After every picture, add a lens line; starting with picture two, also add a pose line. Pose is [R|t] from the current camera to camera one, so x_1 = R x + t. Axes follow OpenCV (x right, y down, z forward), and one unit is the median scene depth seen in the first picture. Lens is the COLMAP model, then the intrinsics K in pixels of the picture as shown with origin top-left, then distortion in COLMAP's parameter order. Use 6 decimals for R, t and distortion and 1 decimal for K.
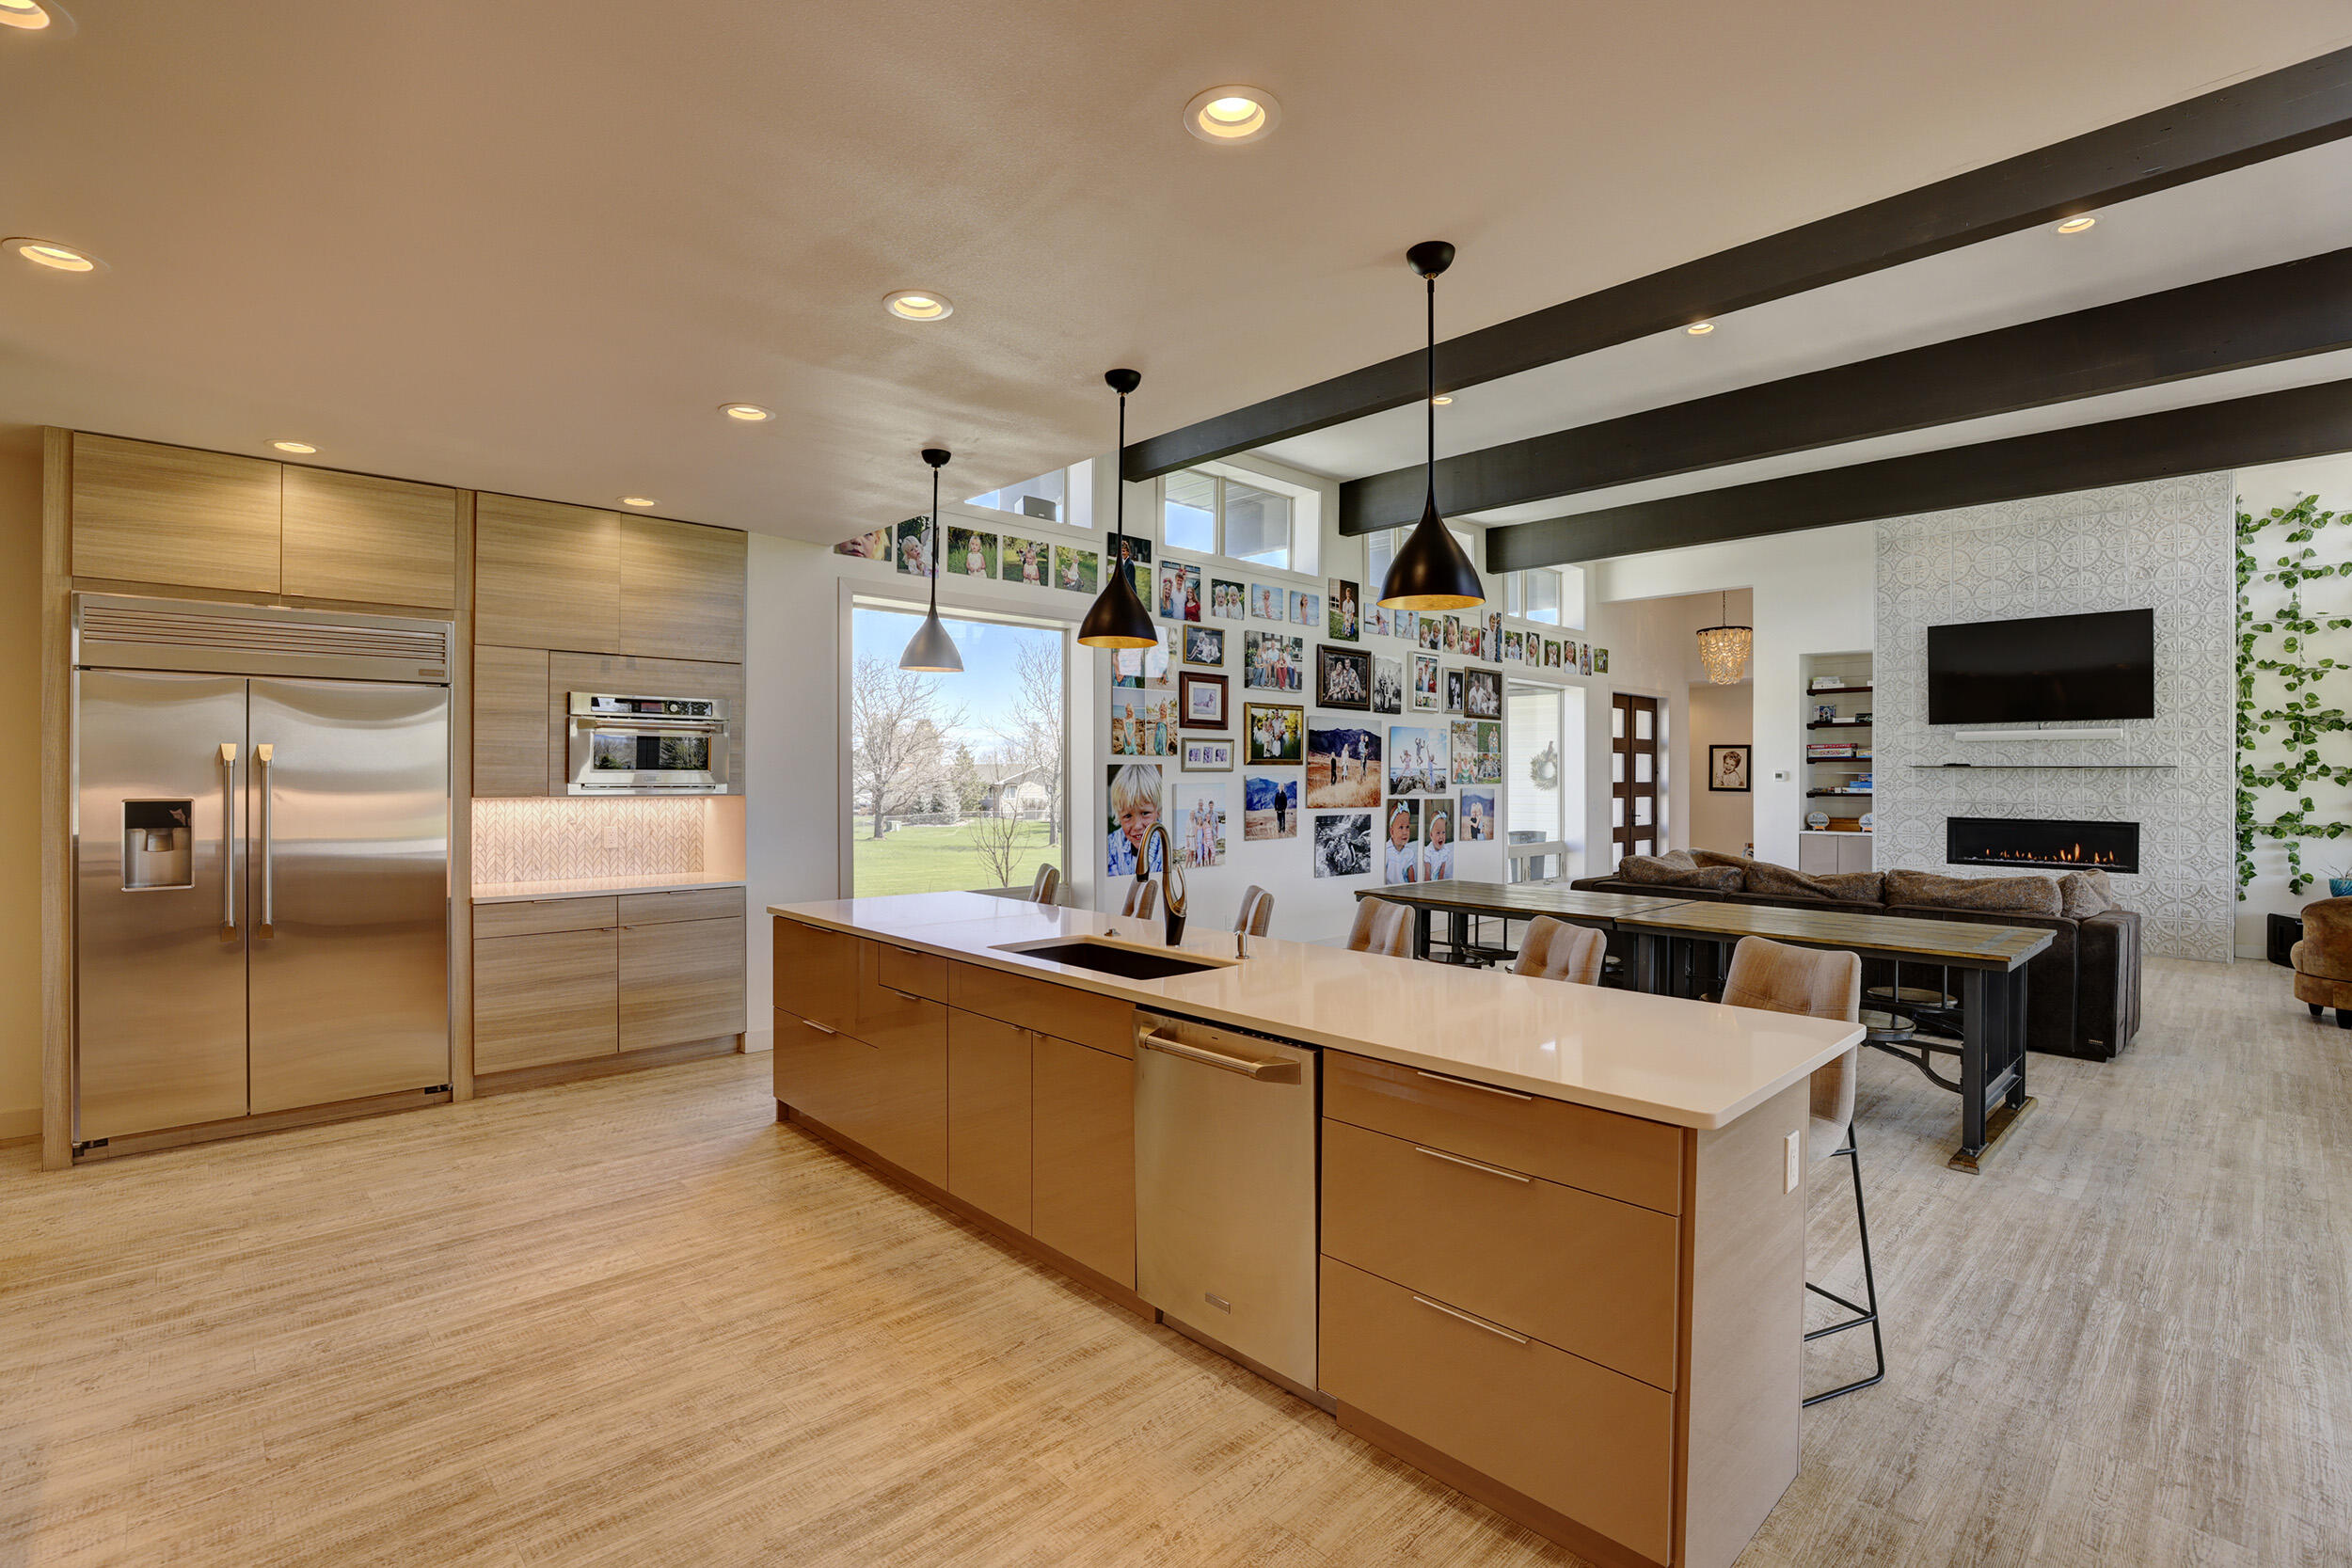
lens RADIAL K [[1074.8, 0, 1161.7], [0, 1074.8, 773.9], [0, 0, 1]] dist [-0.045917, 0.013042]
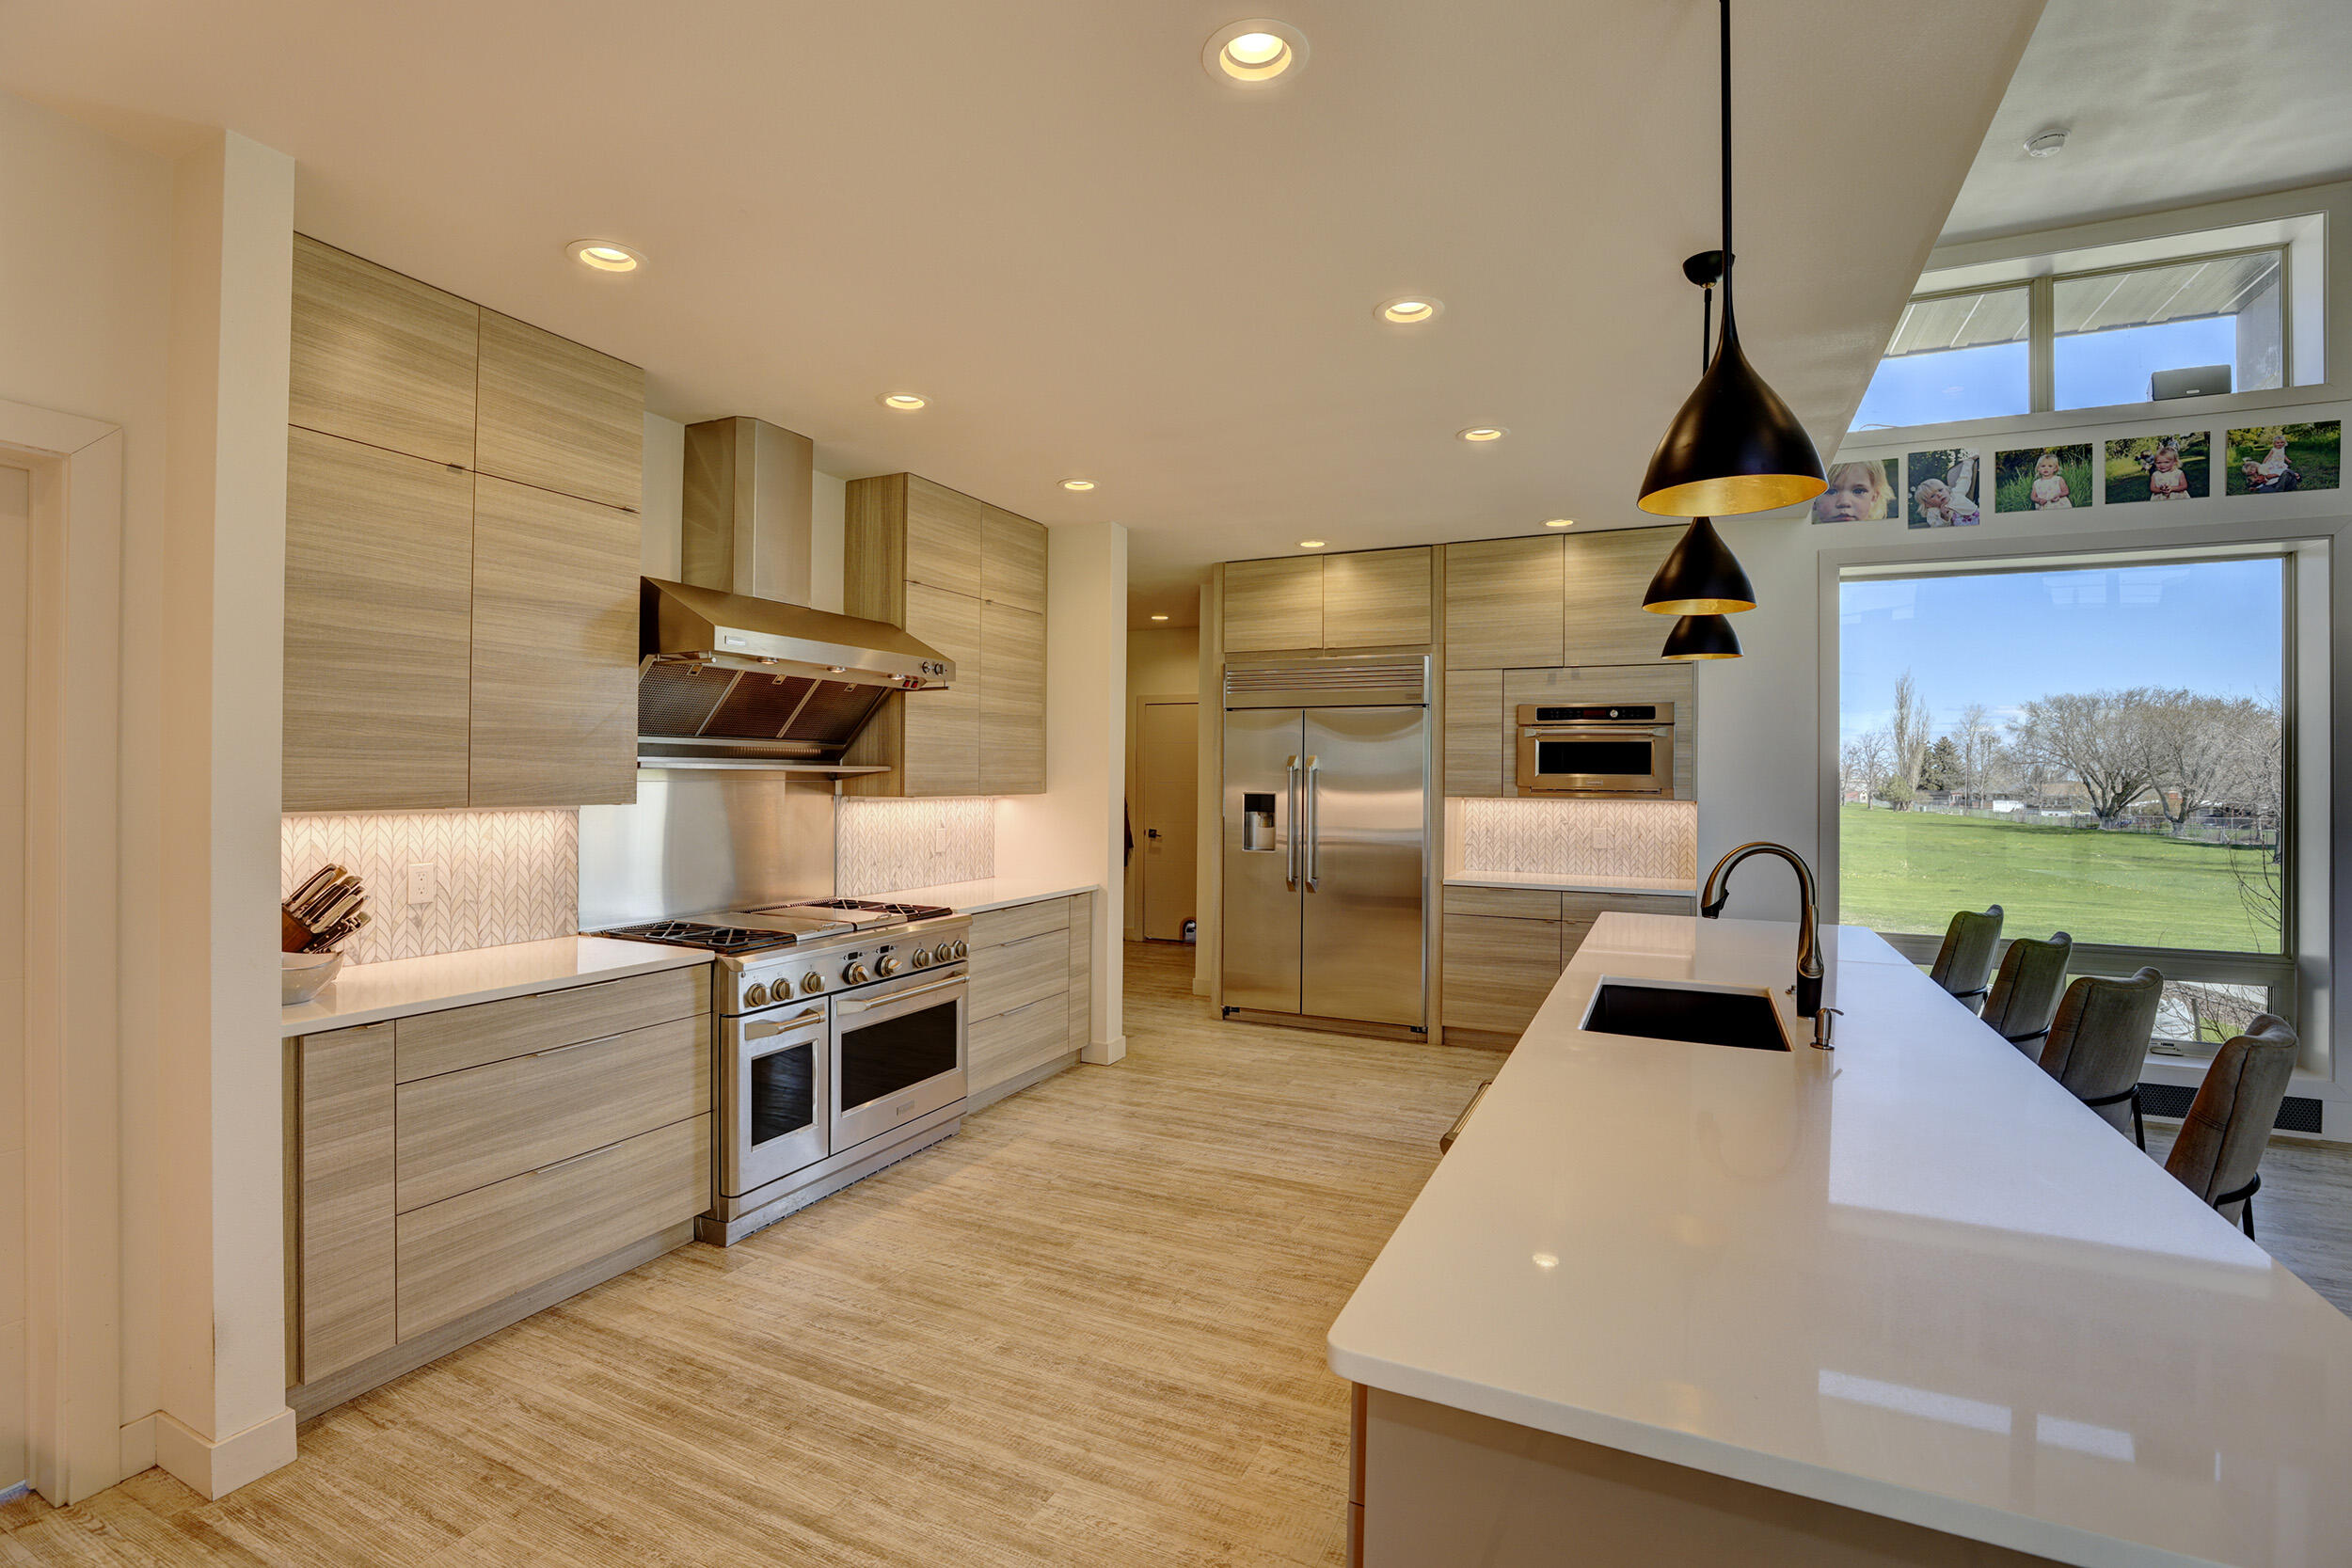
lens RADIAL K [[1074.8, 0, 1161.7], [0, 1074.8, 773.9], [0, 0, 1]] dist [-0.045917, 0.013042]
pose [[0.354478, -0.000390, -0.935064, 0.457168], [-0.006977, 0.999971, -0.003062, 0.002659], [0.935038, 0.007609, 0.354465, 0.308763]]
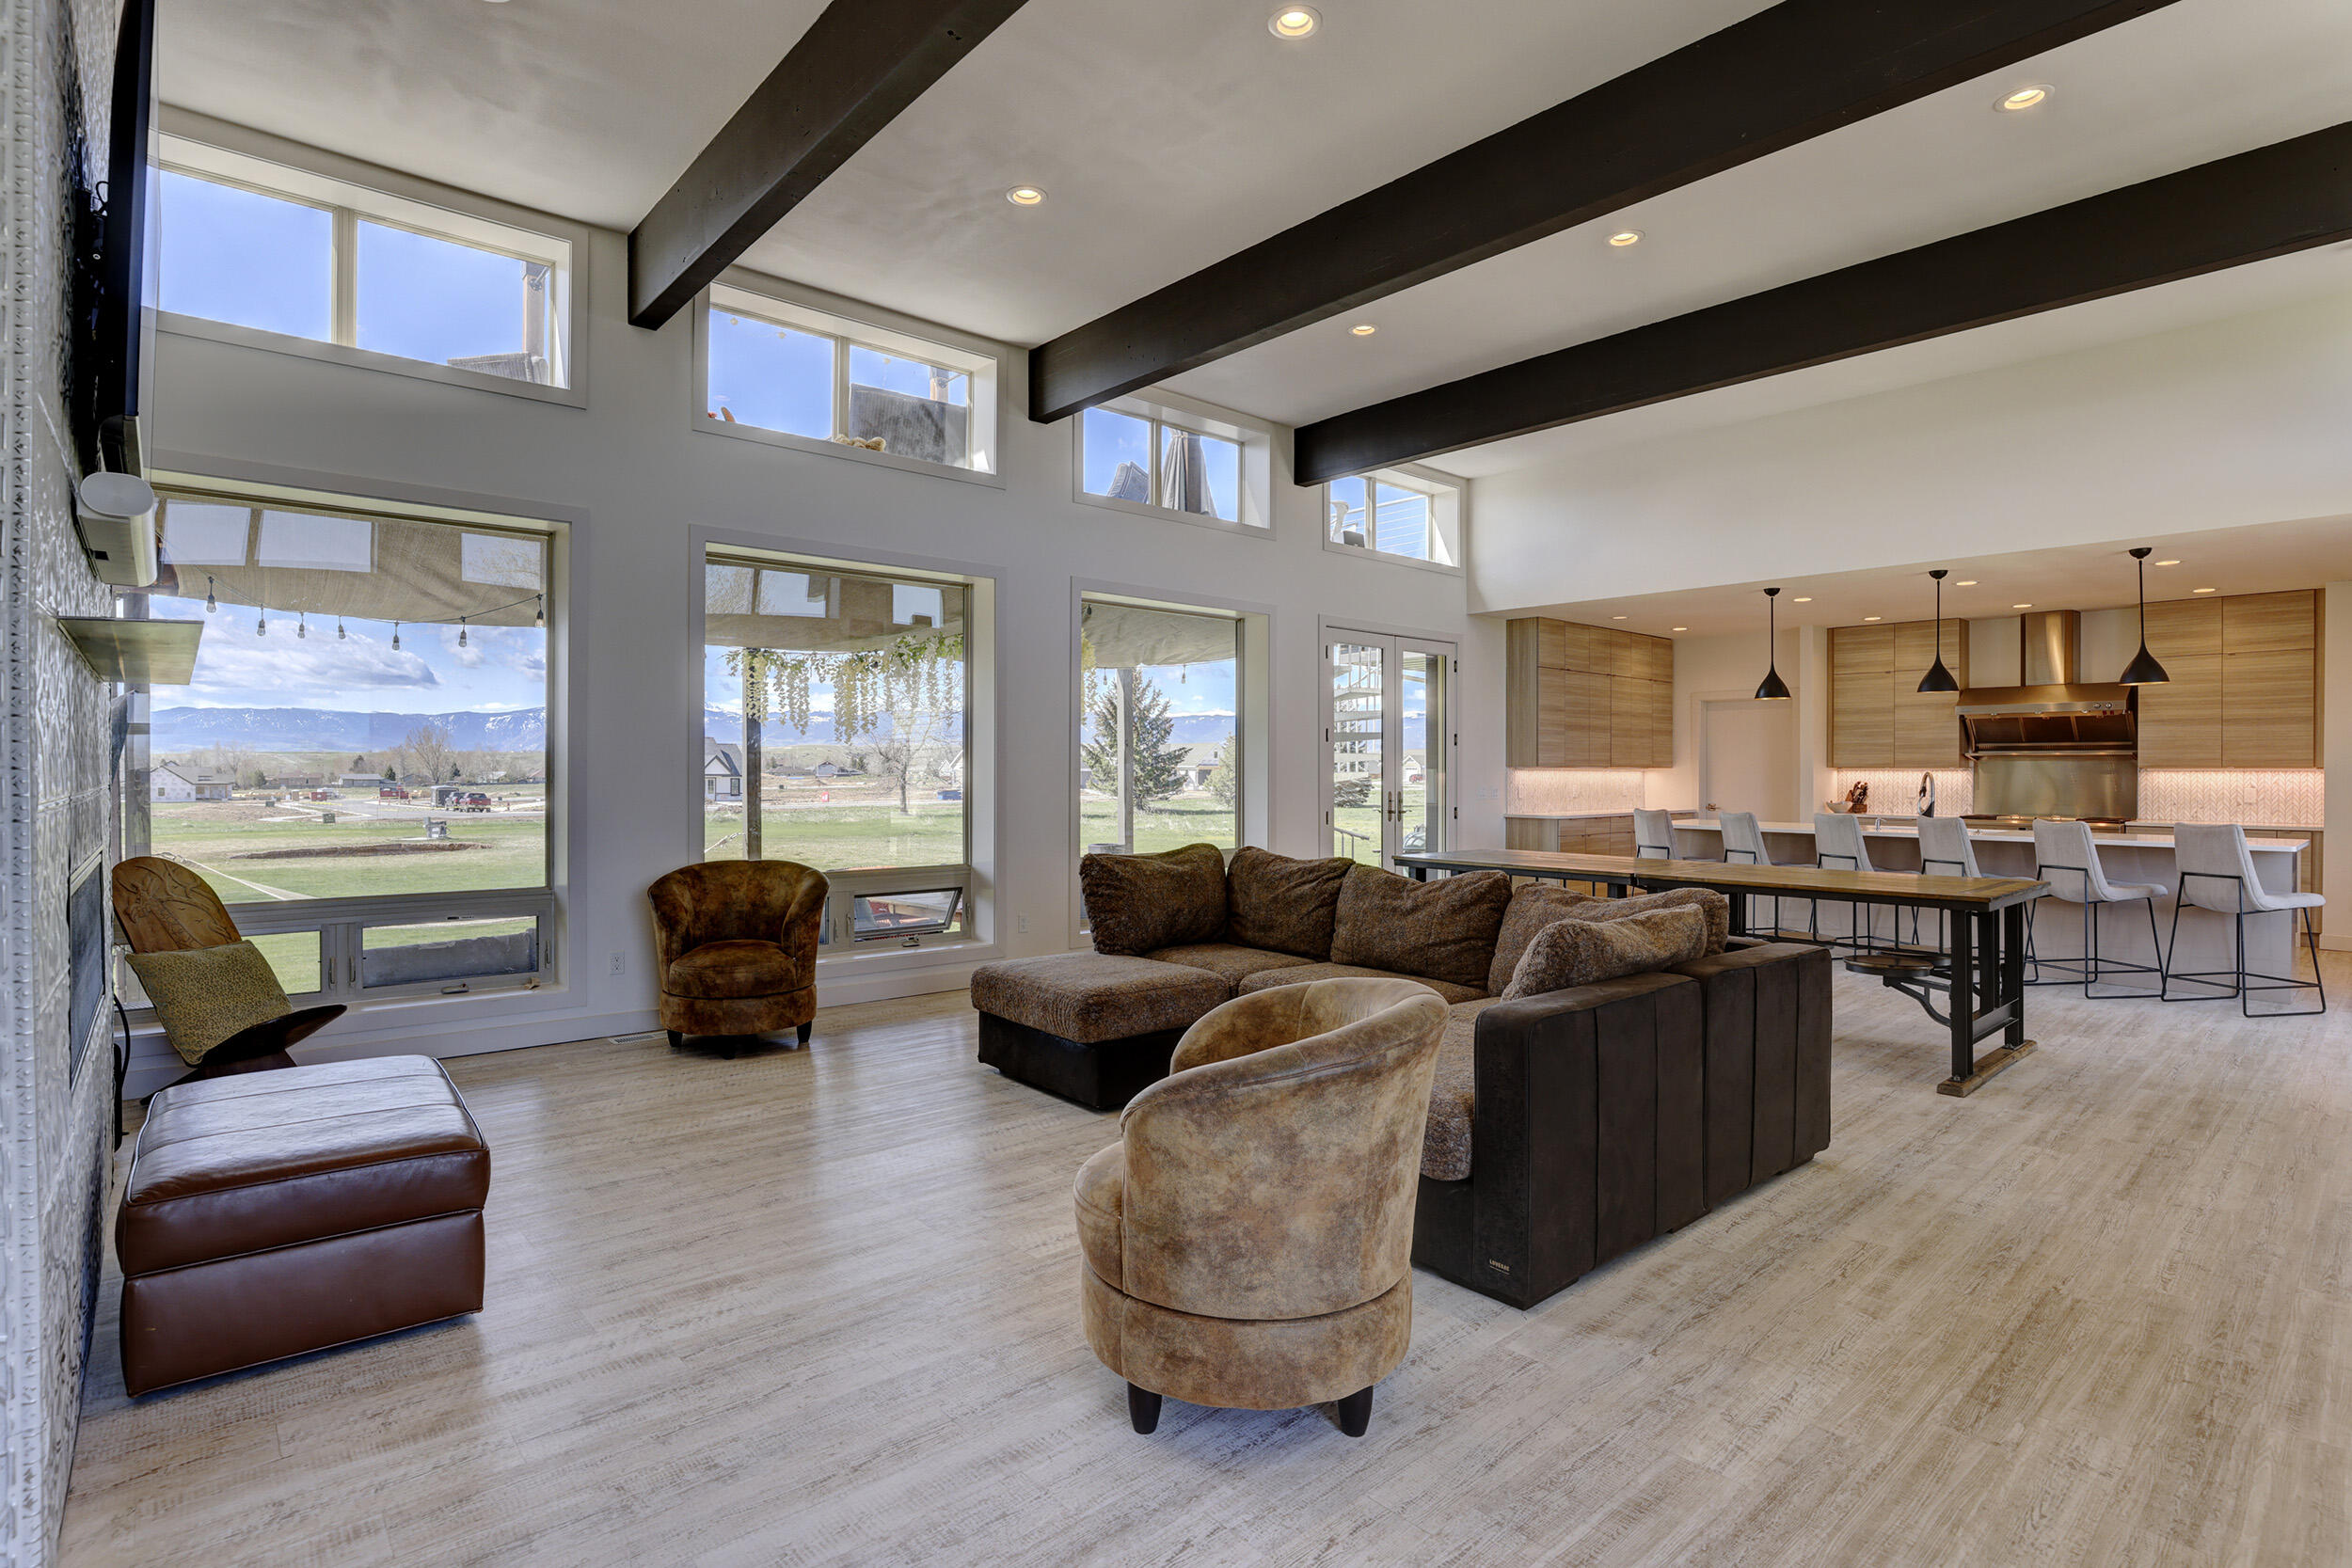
lens RADIAL K [[1149.3, 0, 1168.5], [0, 1149.3, 771.1], [0, 0, 1]] dist [-0.039393, 0.013489]
pose [[-0.999424, -0.006656, 0.033280, 1.265581], [-0.006639, 0.999978, 0.000622, 0.045093], [-0.033284, 0.000400, -0.999446, 2.908863]]
